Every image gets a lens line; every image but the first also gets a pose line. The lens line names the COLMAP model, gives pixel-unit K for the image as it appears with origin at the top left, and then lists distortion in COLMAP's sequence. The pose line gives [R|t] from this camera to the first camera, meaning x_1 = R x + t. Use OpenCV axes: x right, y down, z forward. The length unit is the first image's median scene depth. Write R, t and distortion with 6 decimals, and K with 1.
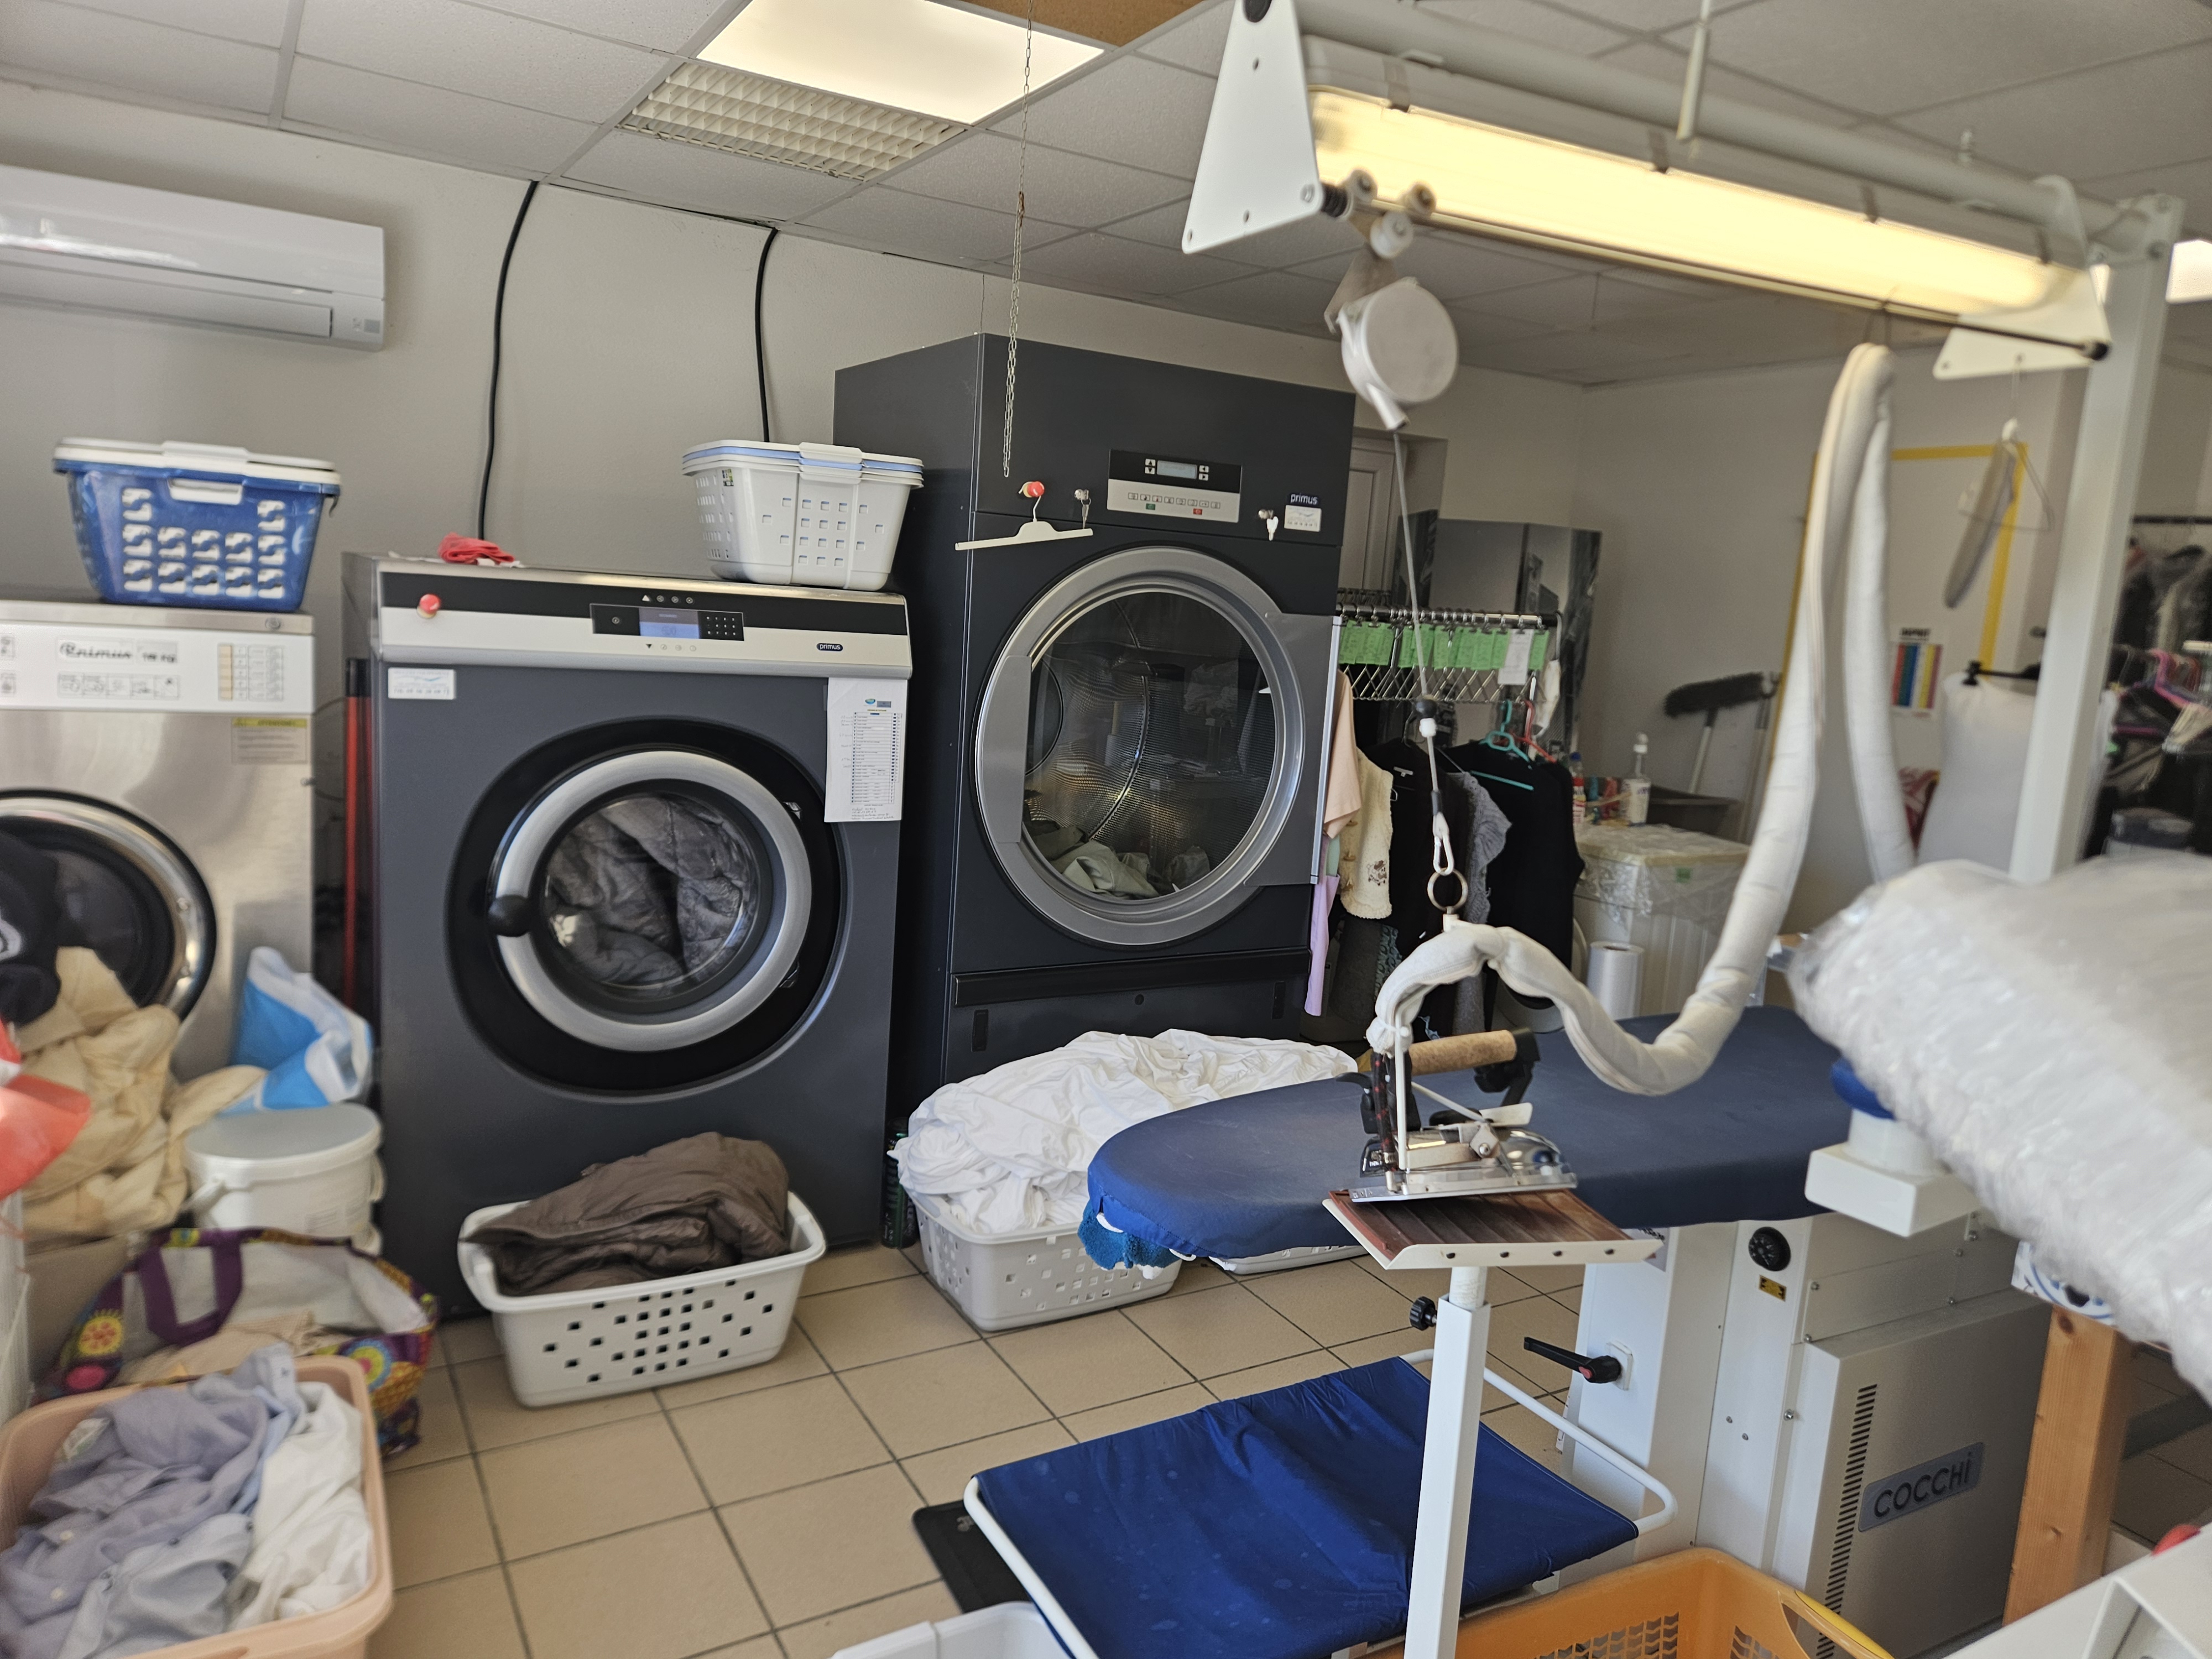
lens RADIAL K [[1462.2, 0, 1106.0], [0, 1462.2, 829.5], [0, 0, 1]] dist [0.086465, -0.074467]
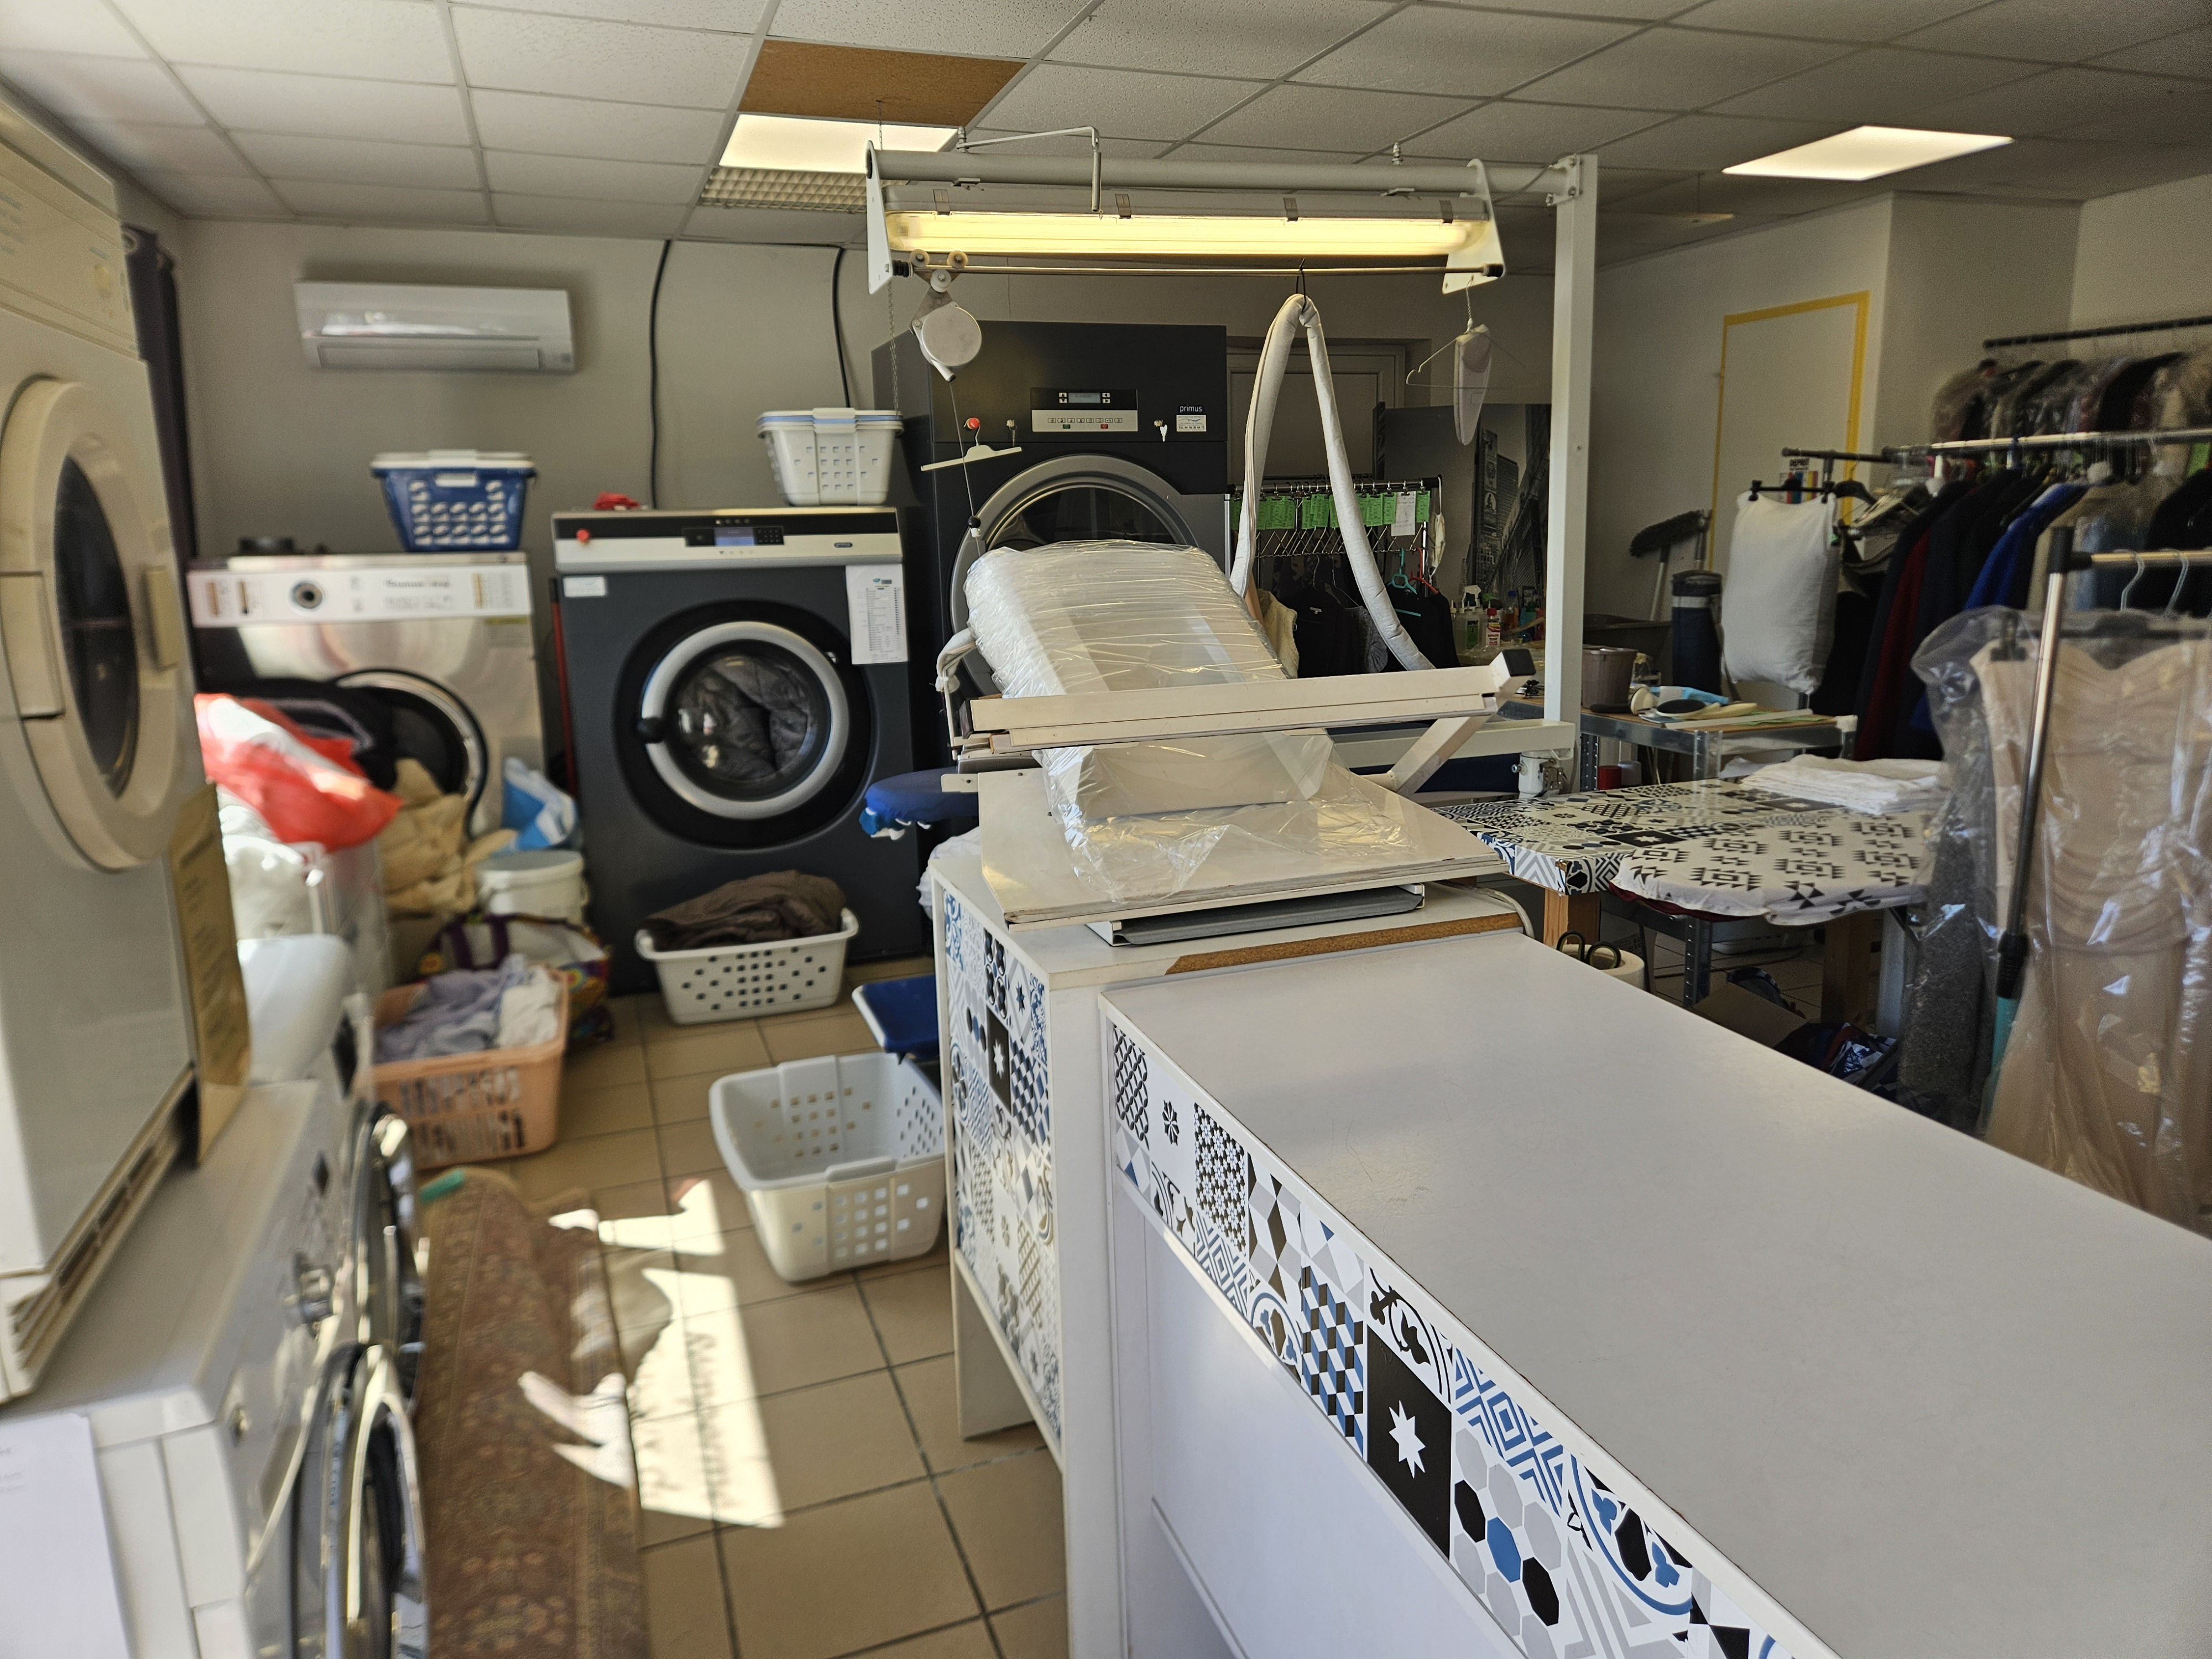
lens RADIAL K [[1466.1, 0, 1136.9], [0, 1466.1, 822.6], [0, 0, 1]] dist [0.081822, -0.081286]
pose [[0.981355, -0.056324, -0.183764, 0.396130], [0.063934, 0.997314, 0.035750, 0.133804], [0.181257, -0.046832, 0.982320, -0.469238]]
